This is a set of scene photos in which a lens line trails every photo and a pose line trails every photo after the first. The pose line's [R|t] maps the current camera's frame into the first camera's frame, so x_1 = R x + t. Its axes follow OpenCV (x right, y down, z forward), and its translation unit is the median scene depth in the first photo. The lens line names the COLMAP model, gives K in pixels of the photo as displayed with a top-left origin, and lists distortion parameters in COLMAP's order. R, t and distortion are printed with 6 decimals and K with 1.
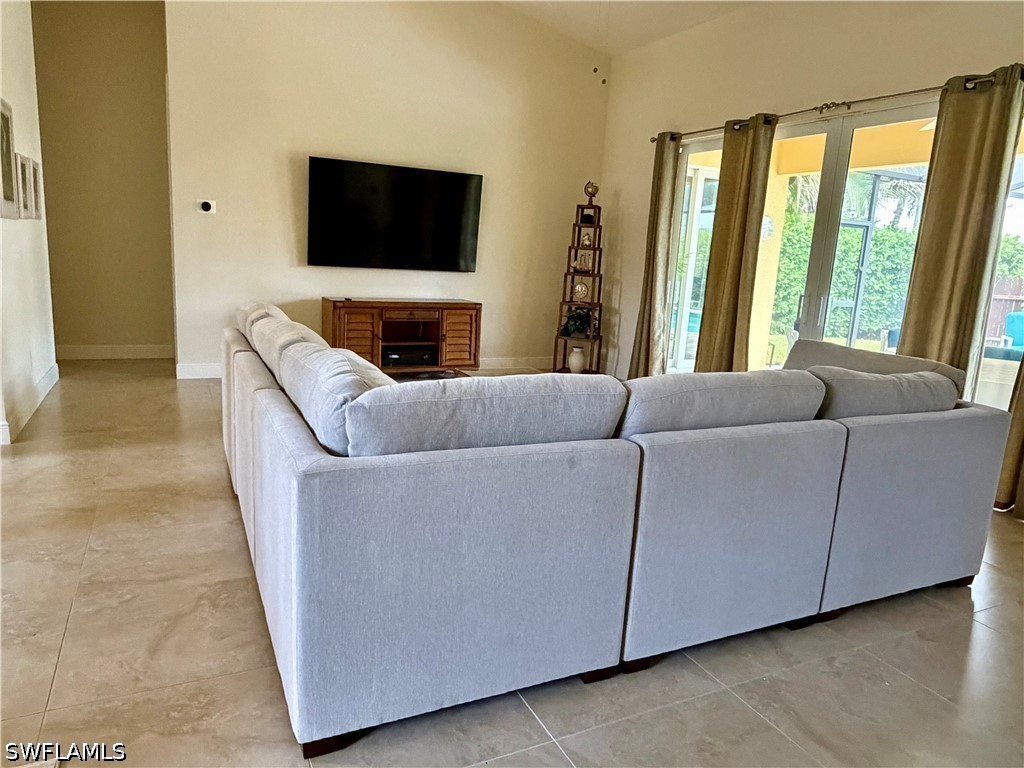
lens RADIAL K [[687.6, 0, 512.0], [0, 687.6, 384.0], [0, 0, 1]] dist [0.001356, 0.001058]
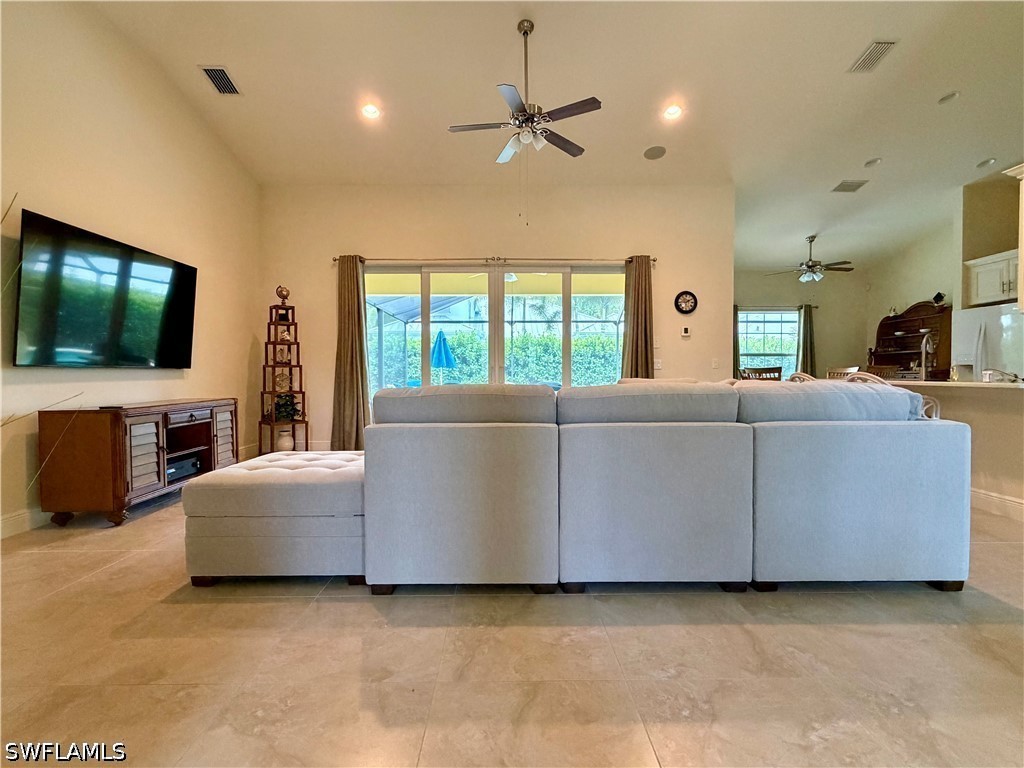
lens RADIAL K [[487.5, 0, 512.0], [0, 487.5, 384.0], [0, 0, 1]] dist [-0.004418, 0.000009]
pose [[0.431247, -0.079052, 0.898764, -0.474973], [0.198145, 0.980133, -0.008866, -0.052033], [-0.880207, 0.181909, 0.438343, 0.344366]]
